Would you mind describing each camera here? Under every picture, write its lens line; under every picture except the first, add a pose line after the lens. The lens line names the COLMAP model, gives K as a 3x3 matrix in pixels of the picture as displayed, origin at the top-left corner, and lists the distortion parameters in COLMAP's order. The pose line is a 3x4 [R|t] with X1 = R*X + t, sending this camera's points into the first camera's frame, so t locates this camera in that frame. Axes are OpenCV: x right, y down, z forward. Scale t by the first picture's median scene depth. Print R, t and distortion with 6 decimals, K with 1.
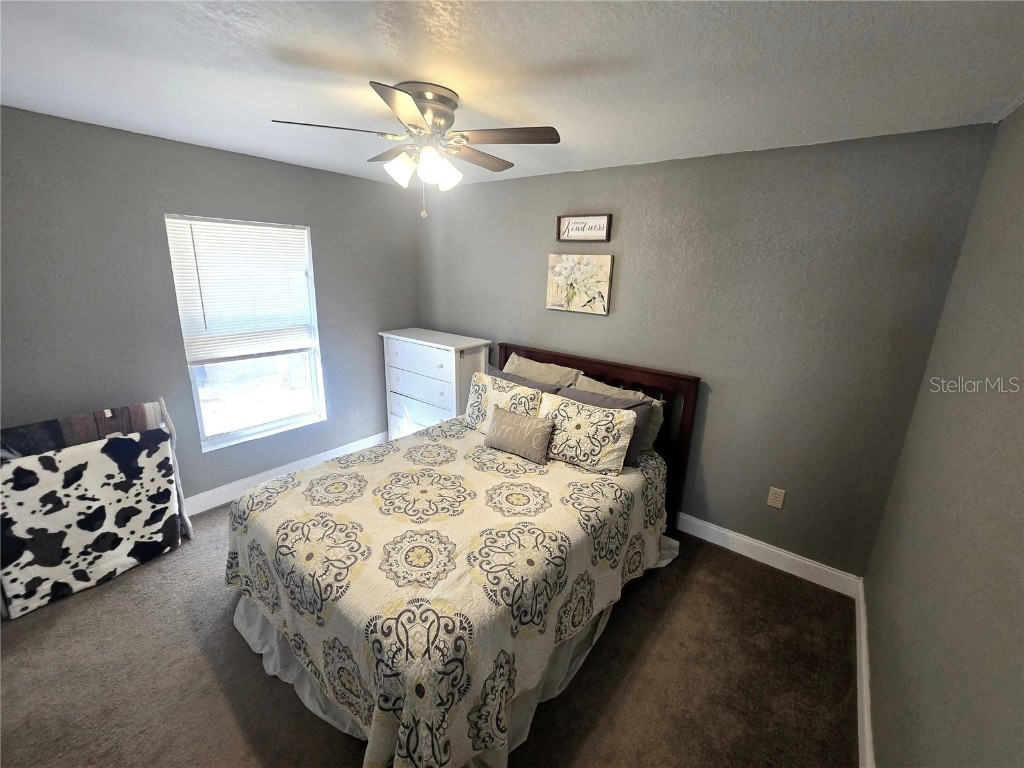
lens RADIAL K [[420.1, 0, 510.4], [0, 420.1, 377.6], [0, 0, 1]] dist [-0.003380, -0.000057]
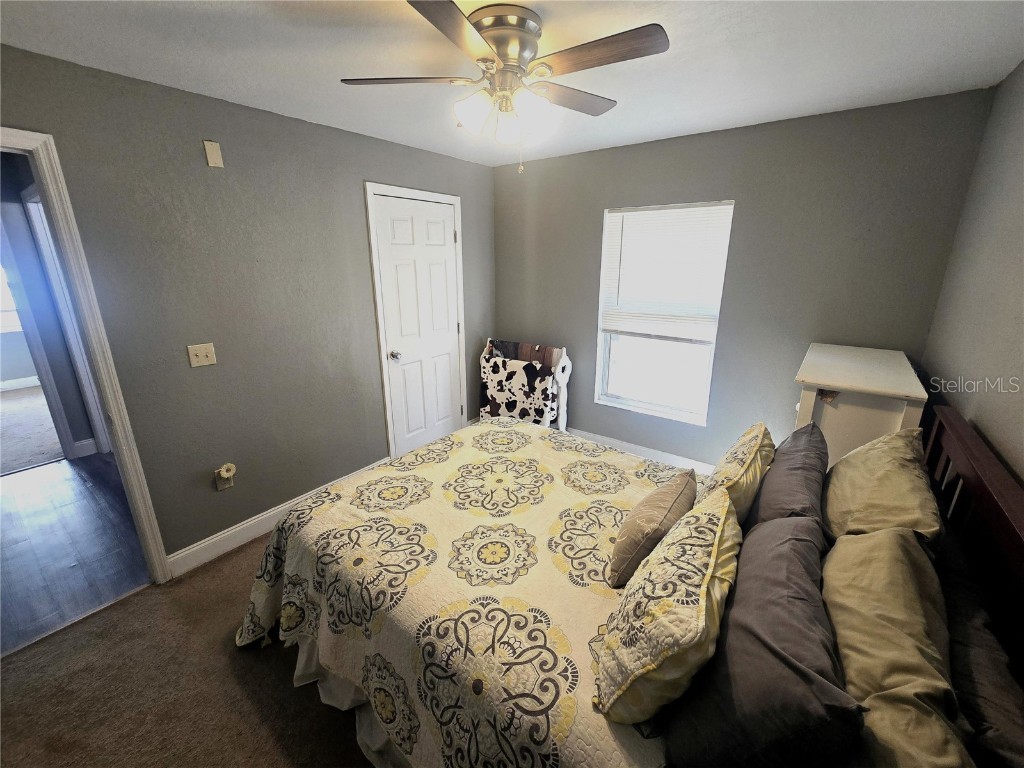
lens RADIAL K [[420.1, 0, 510.4], [0, 420.1, 377.6], [0, 0, 1]] dist [-0.003380, -0.000057]
pose [[0.020058, 0.246066, -0.969046, 0.601870], [-0.253332, 0.938861, 0.233158, -0.156021], [0.967172, 0.240813, 0.081168, 0.845921]]
